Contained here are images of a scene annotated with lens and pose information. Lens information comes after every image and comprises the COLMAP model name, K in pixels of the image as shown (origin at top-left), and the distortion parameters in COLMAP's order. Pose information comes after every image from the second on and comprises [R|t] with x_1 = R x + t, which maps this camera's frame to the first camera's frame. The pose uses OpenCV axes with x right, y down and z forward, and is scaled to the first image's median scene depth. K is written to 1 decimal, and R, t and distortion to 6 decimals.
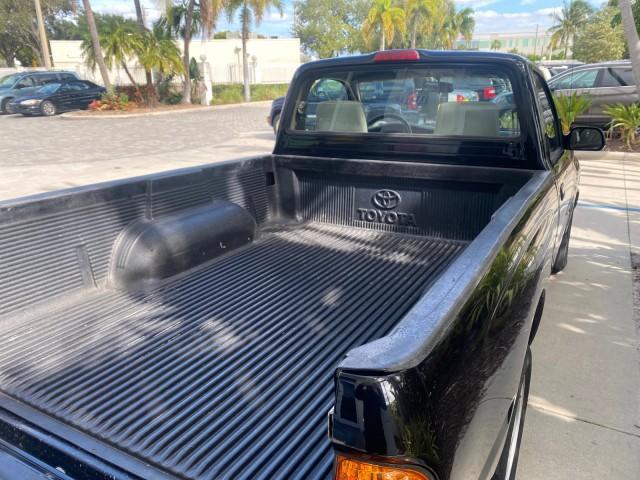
lens RADIAL K [[490.0, 0, 319.1], [0, 490.0, 235.8], [0, 0, 1]] dist [0.030868, -0.039251]
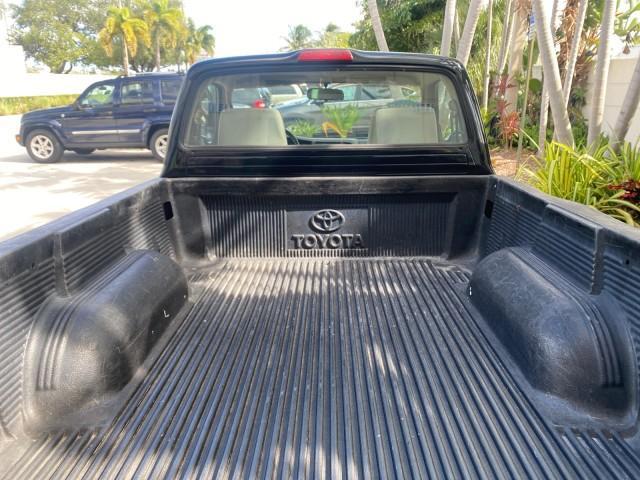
lens RADIAL K [[490.0, 0, 315.4], [0, 490.0, 231.2], [0, 0, 1]] dist [0.030868, -0.039251]
pose [[0.882387, -0.121471, 0.454575, -0.075041], [0.138014, 0.990425, -0.003241, -0.015543], [-0.449829, 0.065597, 0.890702, 0.067634]]
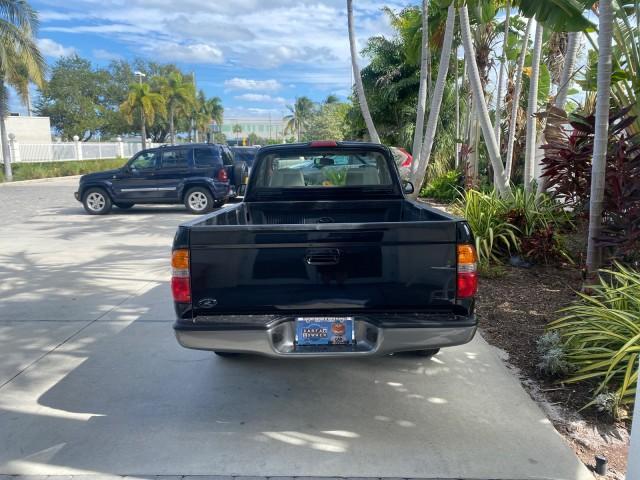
lens RADIAL K [[490.0, 0, 316.2], [0, 490.0, 238.3], [0, 0, 1]] dist [0.030868, -0.039251]
pose [[0.881737, -0.074398, 0.465838, -0.192378], [0.142140, 0.983493, -0.111970, 0.046676], [-0.449818, 0.164943, 0.877757, -0.135890]]
